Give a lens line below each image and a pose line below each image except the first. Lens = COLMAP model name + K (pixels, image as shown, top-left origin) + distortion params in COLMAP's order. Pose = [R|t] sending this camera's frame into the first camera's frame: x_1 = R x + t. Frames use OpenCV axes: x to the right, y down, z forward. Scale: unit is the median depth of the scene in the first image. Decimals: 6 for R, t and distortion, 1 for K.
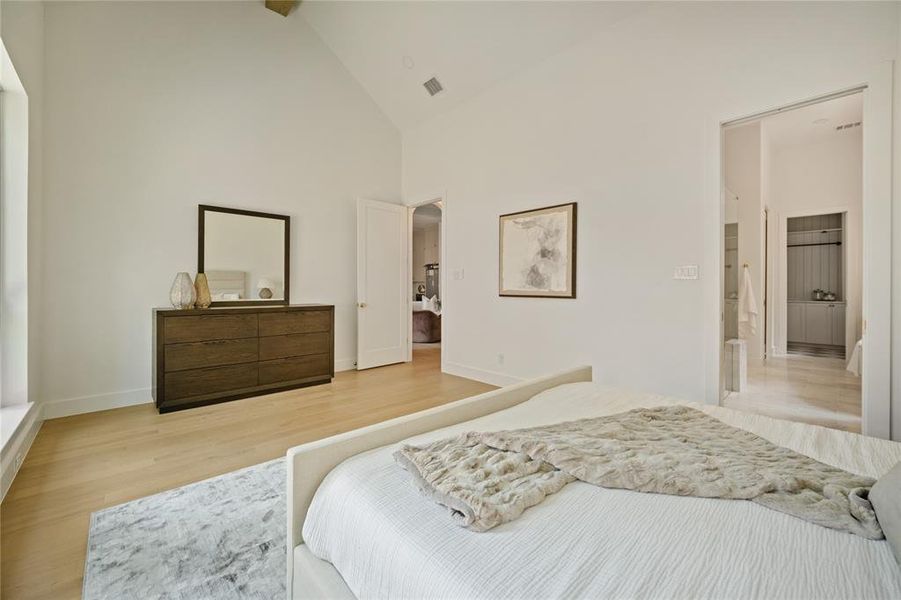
lens RADIAL K [[363.6, 0, 455.2], [0, 363.6, 296.9], [0, 0, 1]] dist [-0.003106, -0.000030]
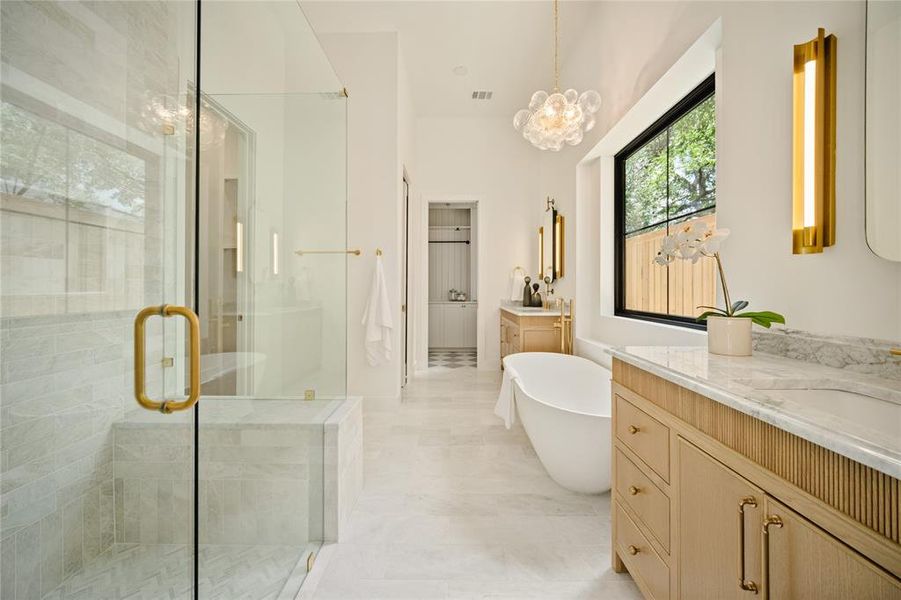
lens RADIAL K [[363.6, 0, 455.2], [0, 363.6, 296.9], [0, 0, 1]] dist [-0.003106, -0.000030]
pose [[0.689431, -0.008186, 0.724305, 0.346450], [-0.000326, 0.999933, 0.011611, -0.012325], [-0.724351, -0.008241, 0.689382, 0.372105]]
